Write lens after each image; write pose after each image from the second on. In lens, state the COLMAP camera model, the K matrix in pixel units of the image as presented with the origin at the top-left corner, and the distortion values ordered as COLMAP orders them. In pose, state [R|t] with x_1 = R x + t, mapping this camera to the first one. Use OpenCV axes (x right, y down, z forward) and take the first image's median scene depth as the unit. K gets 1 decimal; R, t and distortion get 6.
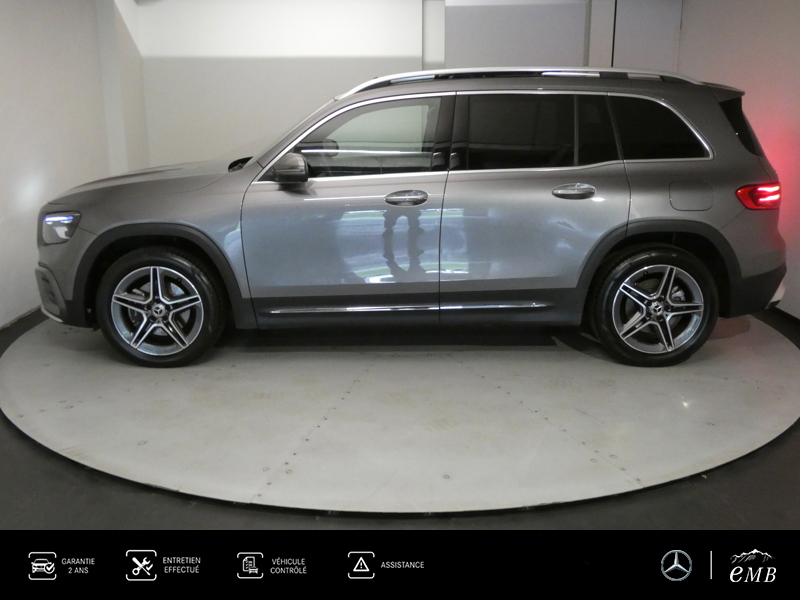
lens RADIAL K [[769.5, 0, 400.5], [0, 769.5, 300.1], [0, 0, 1]] dist [-0.006891, 0.000000]
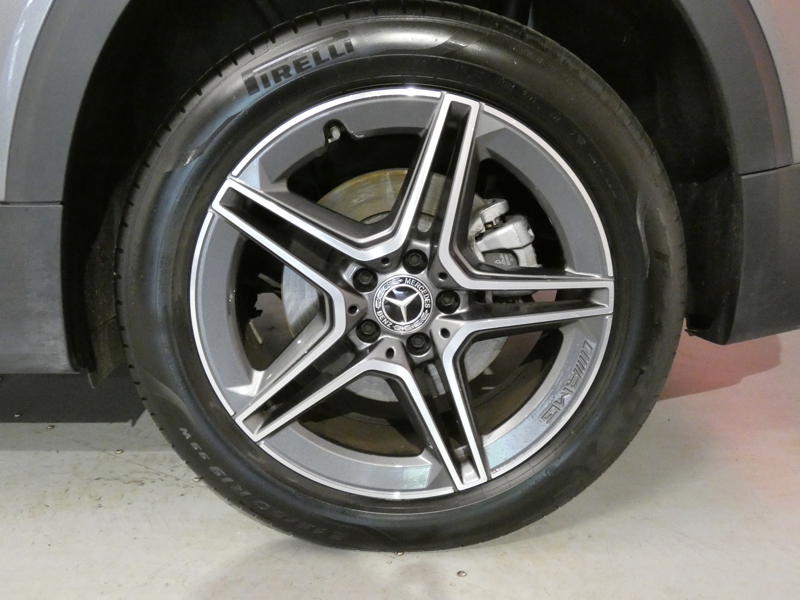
lens RADIAL K [[769.5, 0, 399.3], [0, 769.5, 300.0], [0, 0, 1]] dist [-0.006891, 0.000000]
pose [[0.999957, 0.008965, 0.002553, 0.331998], [-0.009108, 0.997993, 0.062670, -0.003267], [-0.001986, -0.062691, 0.998031, 0.780089]]
